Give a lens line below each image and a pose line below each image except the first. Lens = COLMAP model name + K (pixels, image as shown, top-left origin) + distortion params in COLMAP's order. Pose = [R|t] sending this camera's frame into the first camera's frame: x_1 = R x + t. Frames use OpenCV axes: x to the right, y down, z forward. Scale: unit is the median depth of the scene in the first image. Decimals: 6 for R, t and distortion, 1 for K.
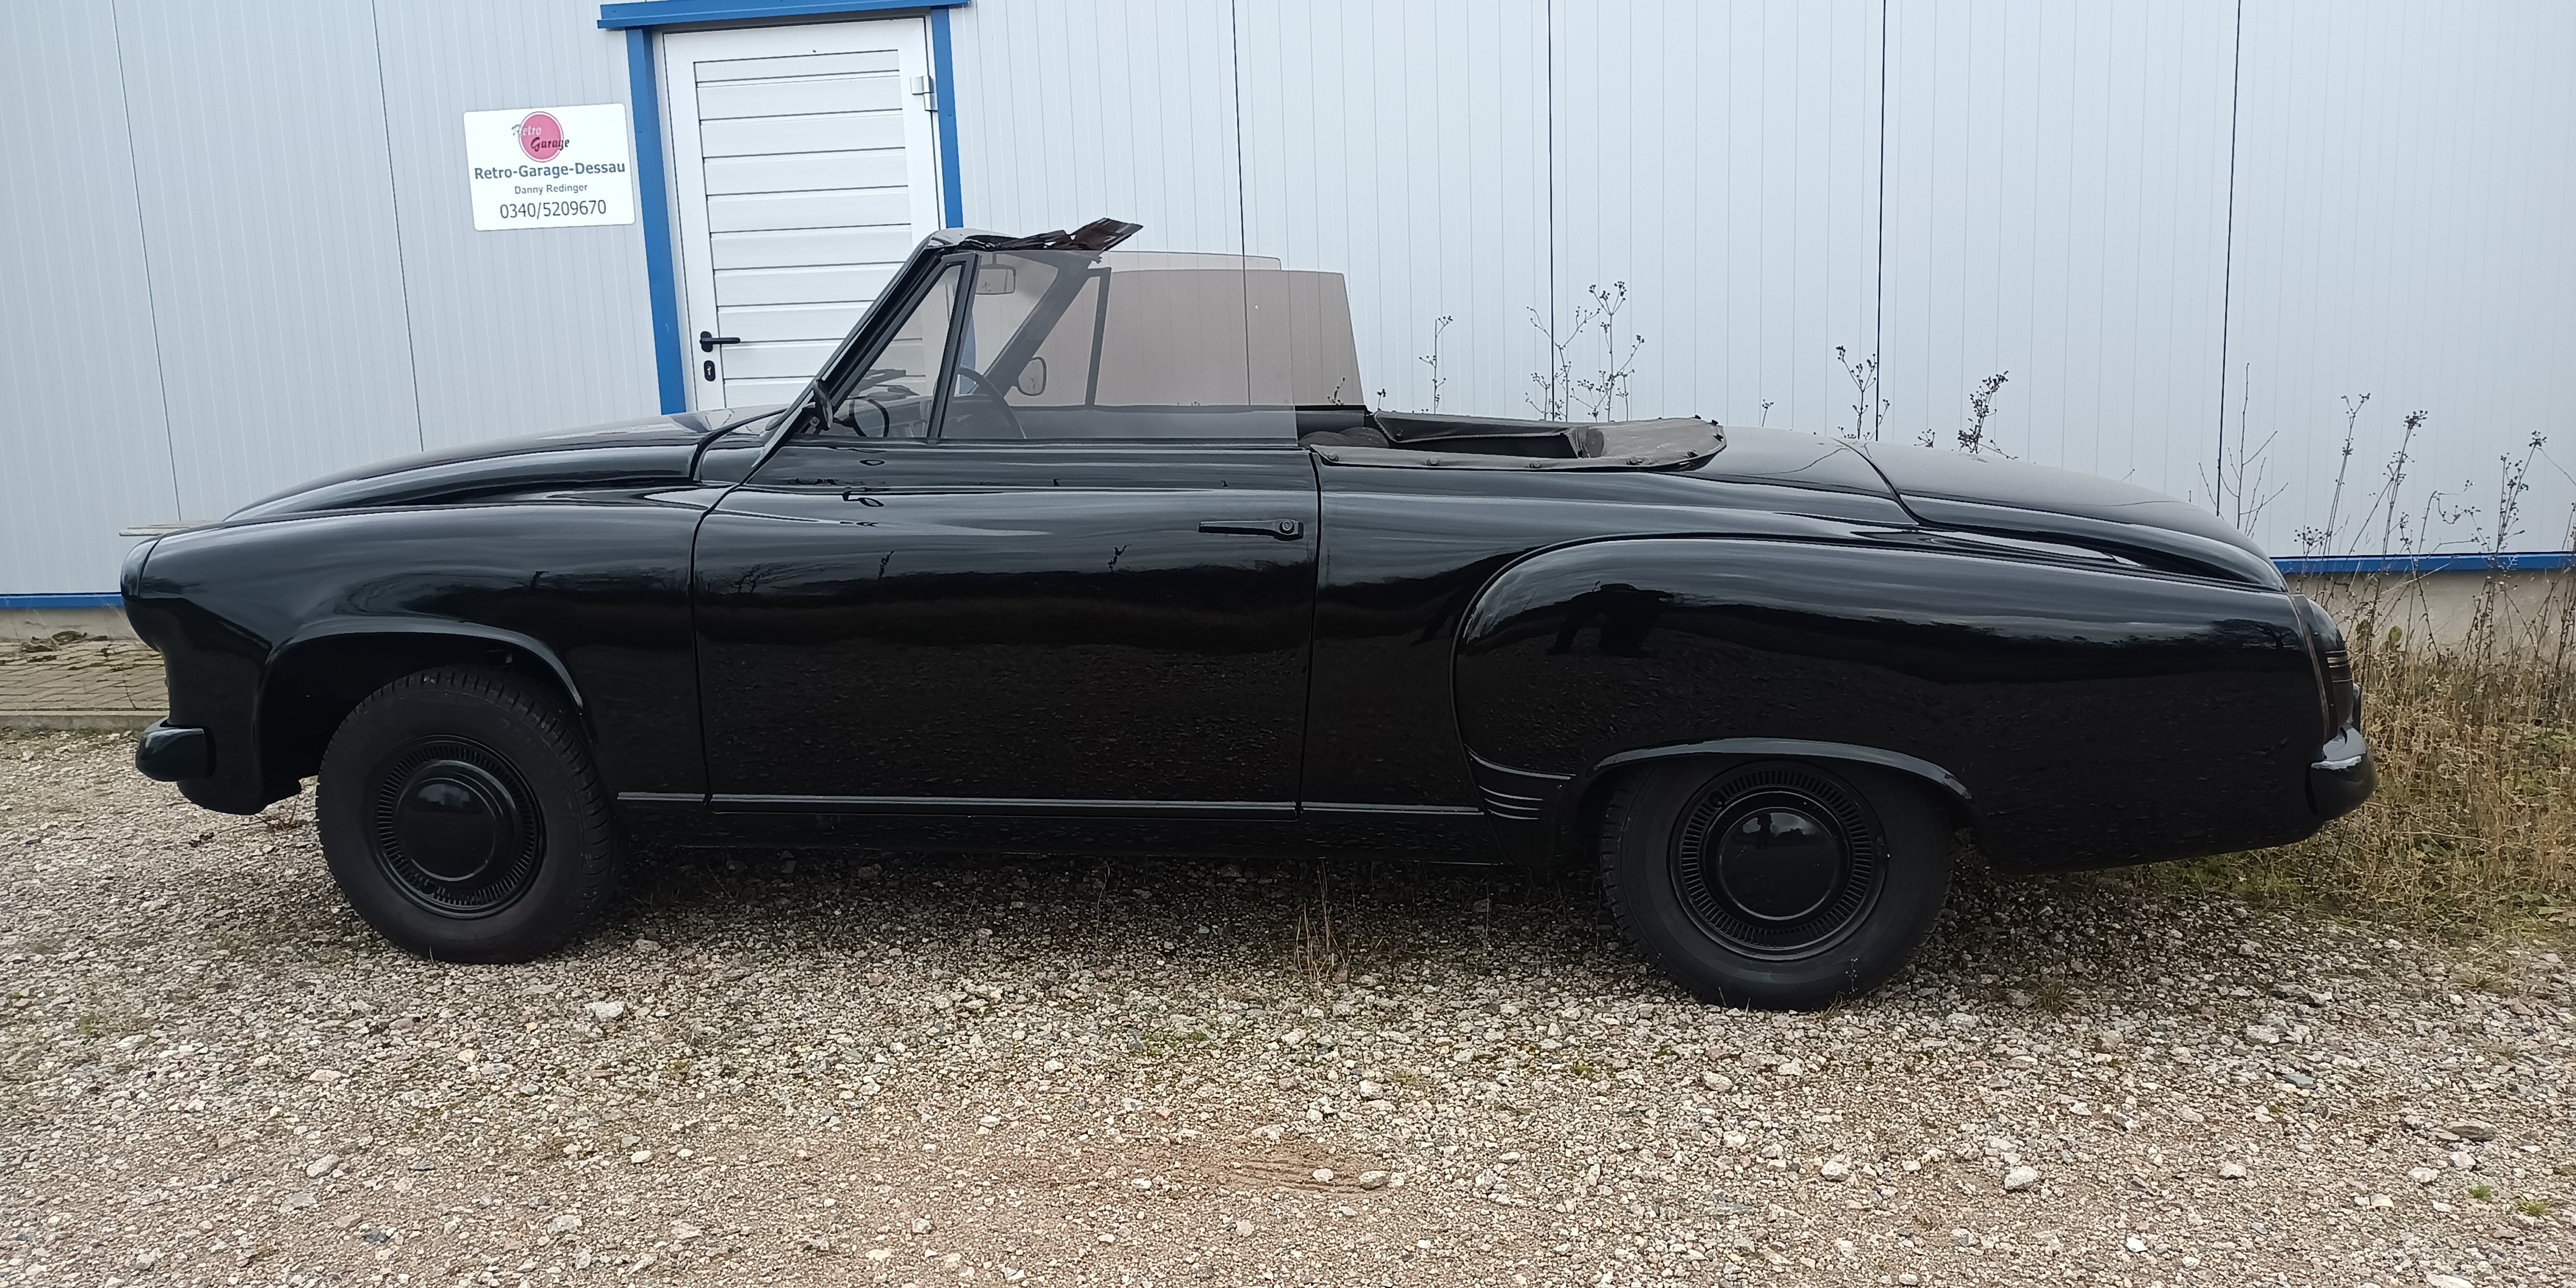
lens RADIAL K [[1978.5, 0, 1273.8], [0, 1978.5, 717.9], [0, 0, 1]] dist [0.069951, -0.088965]
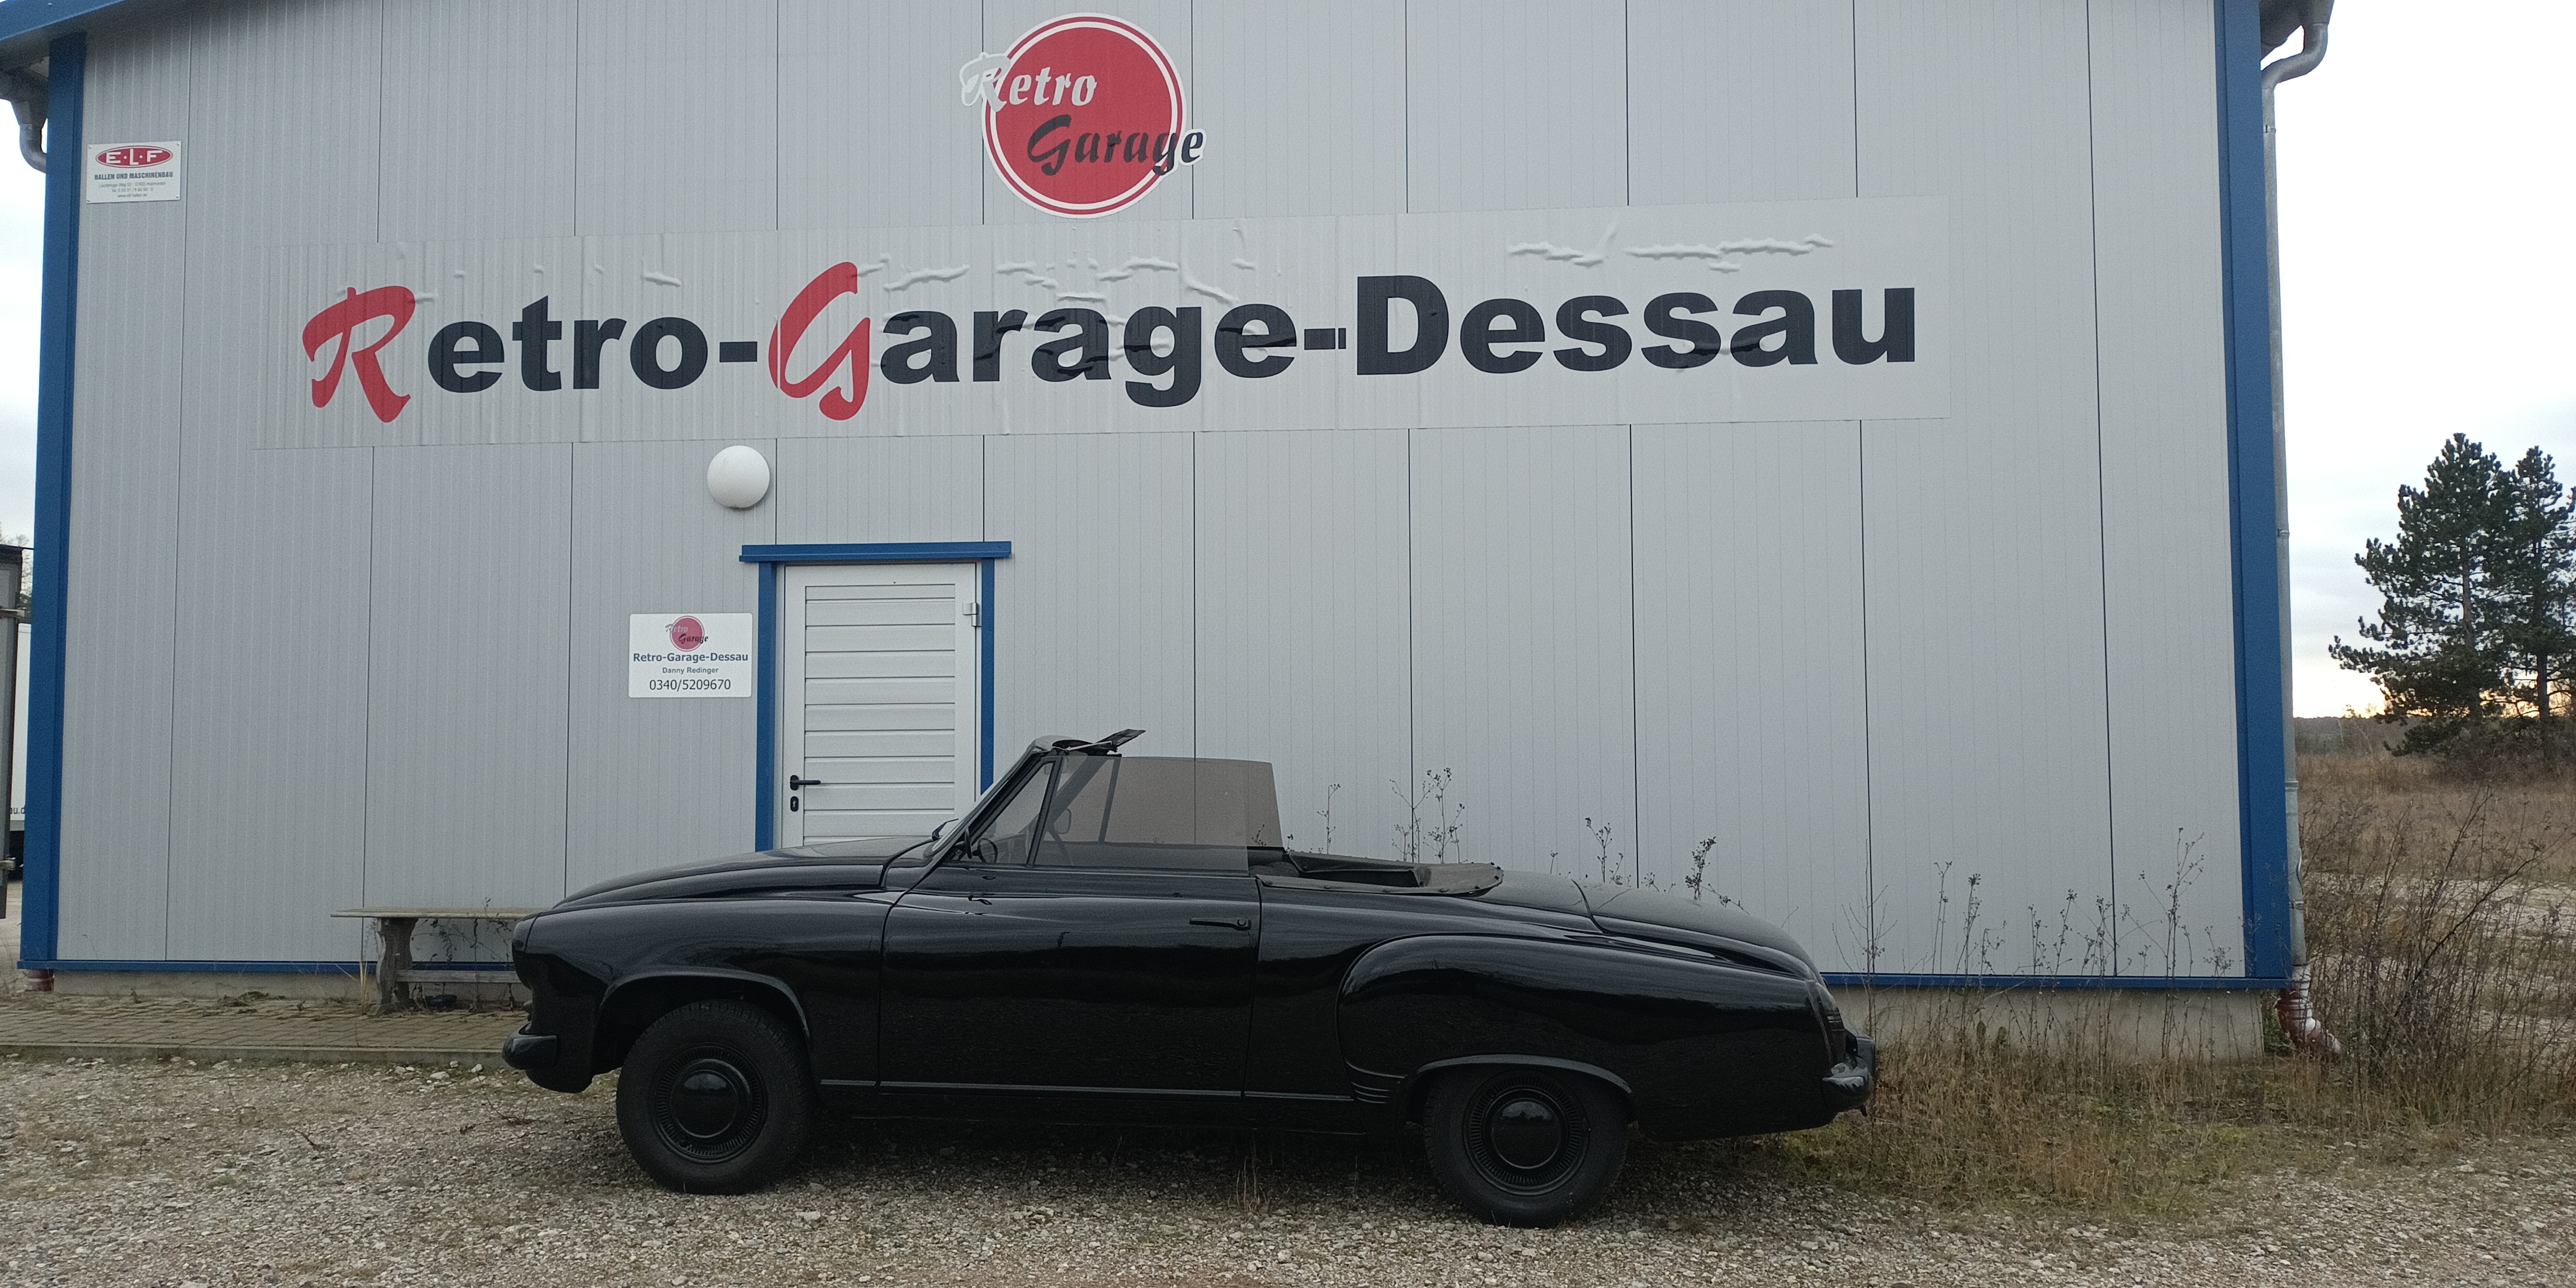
lens RADIAL K [[1993.0, 0, 1317.6], [0, 1993.0, 584.5], [0, 0, 1]] dist [0.077215, -0.151555]
pose [[0.996676, 0.040024, 0.070964, -0.056212], [-0.019258, 0.962068, -0.272128, 0.082450], [-0.079164, 0.269857, 0.959641, -0.672838]]
